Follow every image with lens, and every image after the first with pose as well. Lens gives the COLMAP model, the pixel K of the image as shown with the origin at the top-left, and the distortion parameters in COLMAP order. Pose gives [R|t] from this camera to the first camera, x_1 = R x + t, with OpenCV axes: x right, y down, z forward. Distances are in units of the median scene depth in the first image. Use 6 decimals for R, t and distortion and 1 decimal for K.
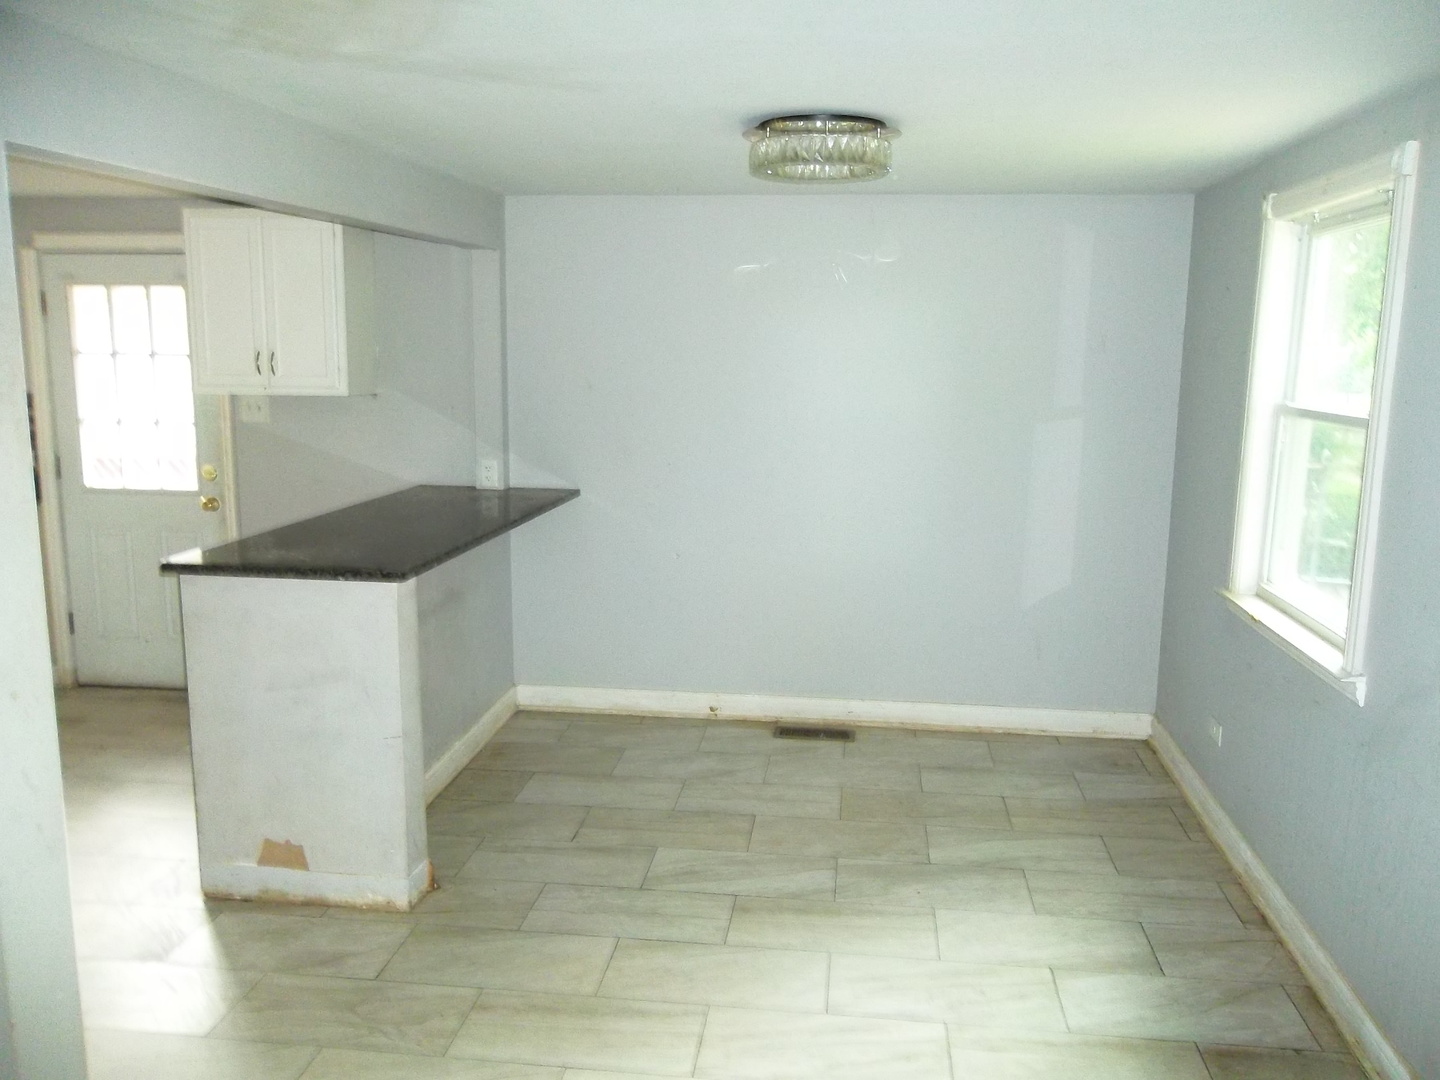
lens RADIAL K [[1163.7, 0, 725.2], [0, 1163.7, 542.1], [0, 0, 1]] dist [-0.002905, -0.005397]
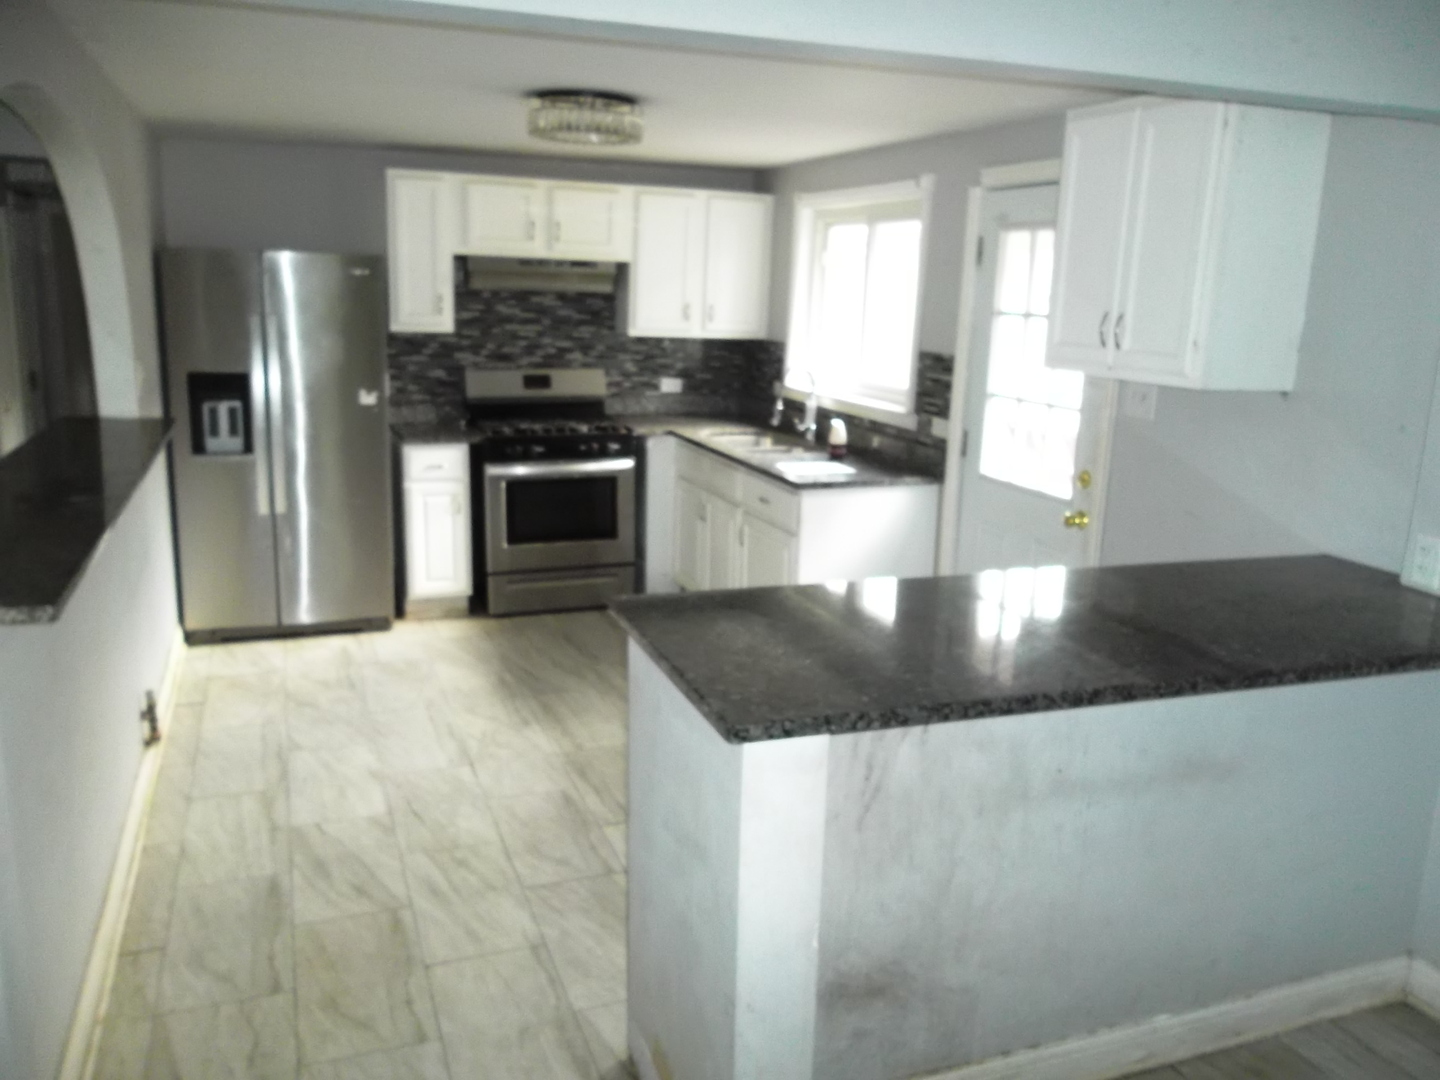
lens RADIAL K [[1163.7, 0, 725.2], [0, 1163.7, 542.1], [0, 0, 1]] dist [-0.002905, -0.005397]
pose [[0.468425, 0.198040, -0.861021, 0.111415], [-0.180444, 0.975456, 0.126194, -0.086690], [0.864880, 0.096254, 0.492663, 0.530516]]
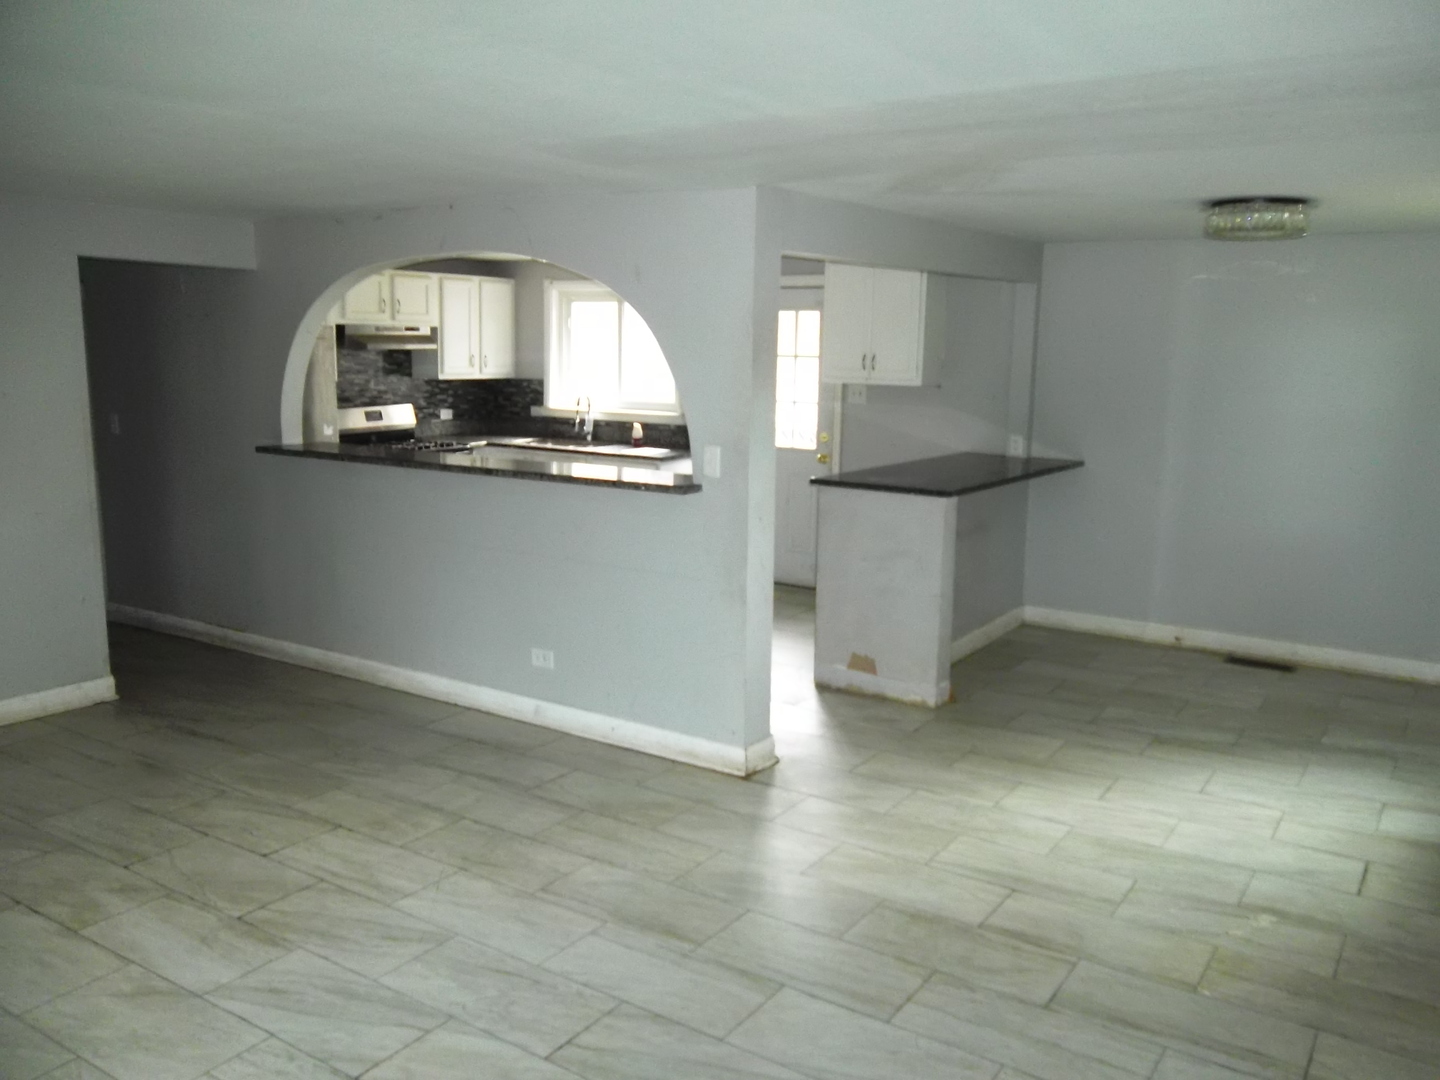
lens RADIAL K [[1163.7, 0, 725.2], [0, 1163.7, 542.1], [0, 0, 1]] dist [-0.002905, -0.005397]
pose [[0.893400, 0.080149, -0.442054, 0.120707], [-0.082594, 0.996488, 0.013749, 0.073583], [0.441604, 0.024227, 0.896883, -0.431210]]
